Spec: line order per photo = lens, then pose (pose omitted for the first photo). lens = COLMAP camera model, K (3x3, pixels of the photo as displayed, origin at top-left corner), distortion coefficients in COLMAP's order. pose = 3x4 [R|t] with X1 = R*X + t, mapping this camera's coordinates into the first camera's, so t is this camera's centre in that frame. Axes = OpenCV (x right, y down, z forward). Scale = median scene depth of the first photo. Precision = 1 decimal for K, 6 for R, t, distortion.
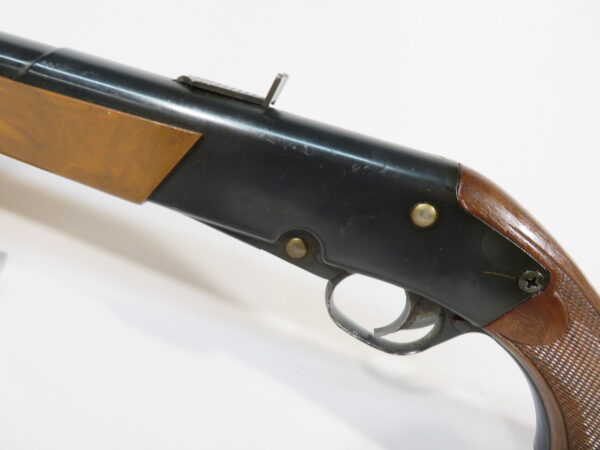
lens RADIAL K [[432.9, 0, 300.0], [0, 432.9, 225.0], [0, 0, 1]] dist [0.001873, 0.002899]
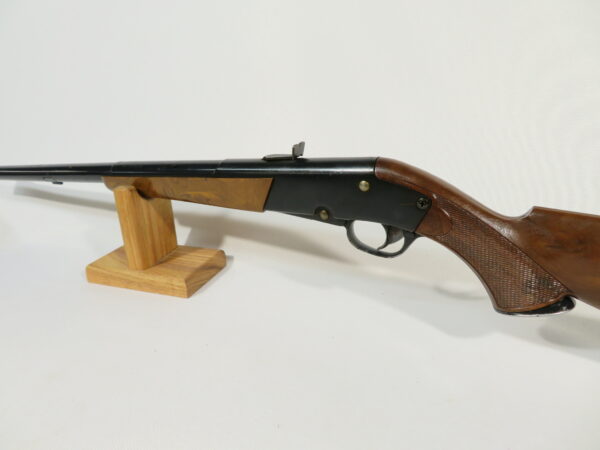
lens RADIAL K [[432.9, 0, 300.0], [0, 432.9, 225.0], [0, 0, 1]] dist [0.001873, 0.002899]
pose [[0.854070, -0.222078, -0.470367, 0.913760], [0.203632, 0.974854, -0.090519, 0.276788], [0.478642, -0.018473, 0.877816, -0.993440]]
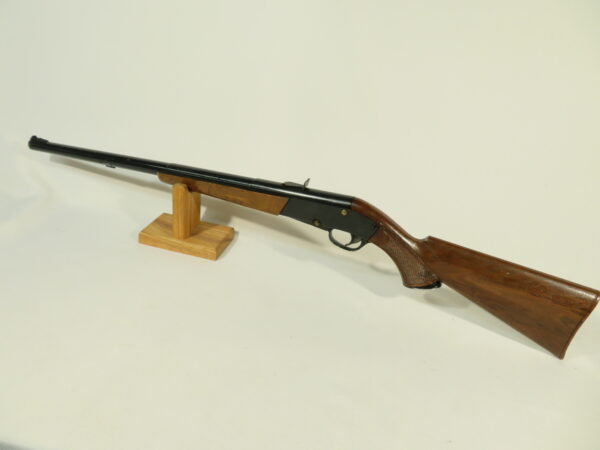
lens RADIAL K [[432.9, 0, 300.0], [0, 432.9, 225.0], [0, 0, 1]] dist [0.001873, 0.002899]
pose [[0.937286, -0.084946, -0.338052, 1.128050], [0.109377, 0.992541, 0.053852, -0.151762], [0.330955, -0.087449, 0.939586, -2.597704]]
